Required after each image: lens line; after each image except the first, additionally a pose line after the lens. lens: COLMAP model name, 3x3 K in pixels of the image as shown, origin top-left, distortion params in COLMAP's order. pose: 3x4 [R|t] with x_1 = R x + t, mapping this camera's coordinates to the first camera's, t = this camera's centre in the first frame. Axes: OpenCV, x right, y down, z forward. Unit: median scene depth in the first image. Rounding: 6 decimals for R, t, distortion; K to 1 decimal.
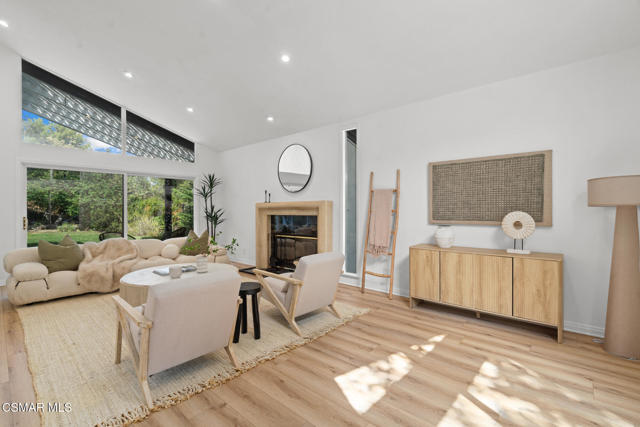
lens RADIAL K [[290.3, 0, 317.3], [0, 290.3, 210.0], [0, 0, 1]] dist [-0.011643, 0.003133]
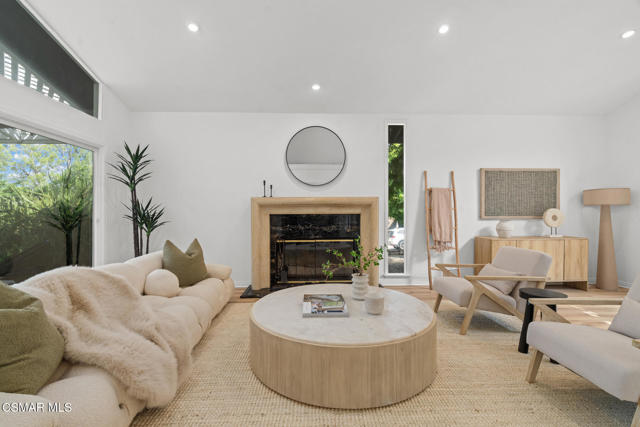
lens RADIAL K [[290.3, 0, 318.2], [0, 290.3, 213.1], [0, 0, 1]] dist [-0.011643, 0.003133]
pose [[0.725215, 0.002102, 0.688519, -0.738256], [-0.000765, 0.999997, -0.002246, 0.020115], [-0.688522, 0.001102, 0.725214, 0.481603]]
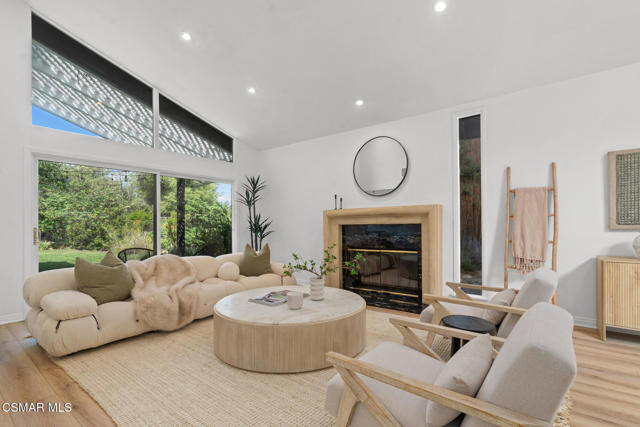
lens RADIAL K [[302.4, 0, 317.2], [0, 302.4, 223.9], [0, 0, 1]] dist [-0.005803, 0.002035]
pose [[0.997935, -0.006559, 0.063895, -0.360904], [0.006867, 0.999966, -0.004609, 0.023414], [-0.063863, 0.005038, 0.997946, 0.195600]]
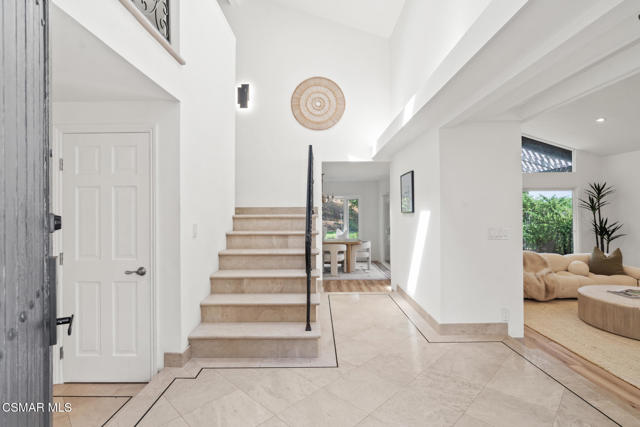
lens RADIAL K [[302.4, 0, 328.8], [0, 302.4, 207.7], [0, 0, 1]] dist [-0.005803, 0.002035]
pose [[0.671468, -0.015378, -0.740874, -0.352052], [0.006502, 0.999868, -0.014862, -0.059059], [0.741005, 0.005162, 0.671480, -0.360145]]
